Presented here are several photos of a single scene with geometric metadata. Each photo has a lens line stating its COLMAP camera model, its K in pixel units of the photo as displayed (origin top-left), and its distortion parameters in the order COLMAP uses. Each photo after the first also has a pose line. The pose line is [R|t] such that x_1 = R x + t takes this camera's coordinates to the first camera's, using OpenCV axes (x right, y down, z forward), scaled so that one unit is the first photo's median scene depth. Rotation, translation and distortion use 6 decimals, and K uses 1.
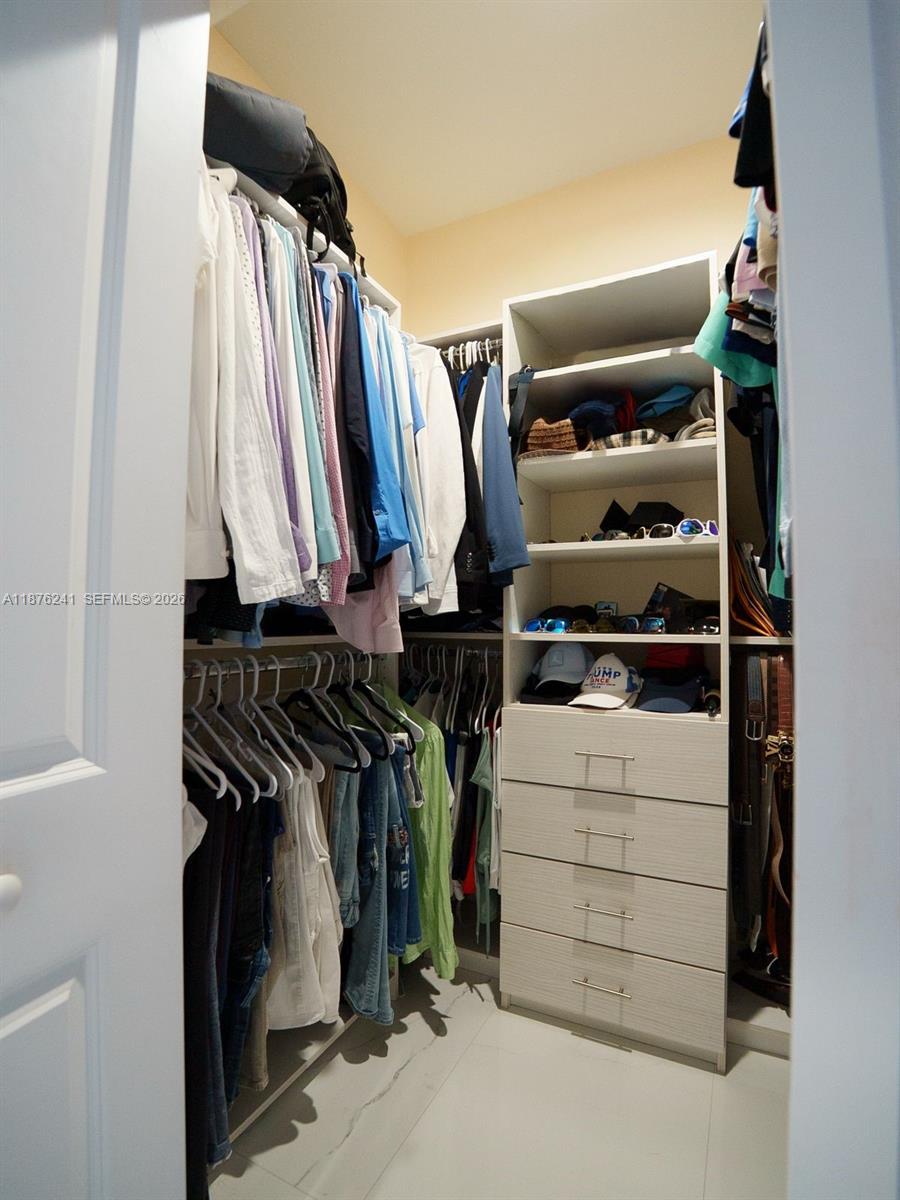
lens RADIAL K [[613.2, 0, 447.1], [0, 613.2, 598.8], [0, 0, 1]] dist [-0.050887, 0.008835]
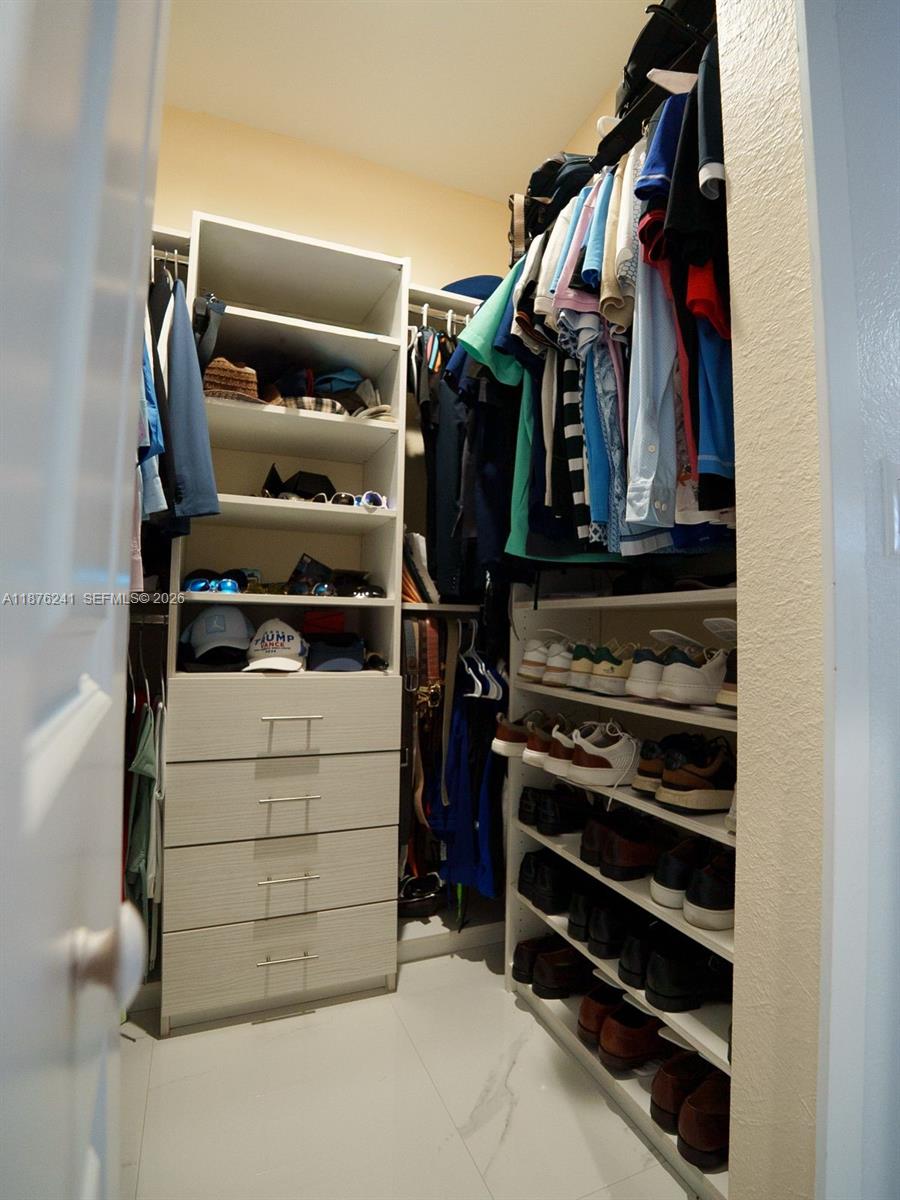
lens RADIAL K [[613.2, 0, 444.9], [0, 613.2, 597.8], [0, 0, 1]] dist [-0.050887, 0.008835]
pose [[0.653238, 0.047948, 0.755633, -0.316584], [-0.038827, 0.998801, -0.029813, 0.081188], [-0.756156, -0.009864, 0.654317, 0.171608]]
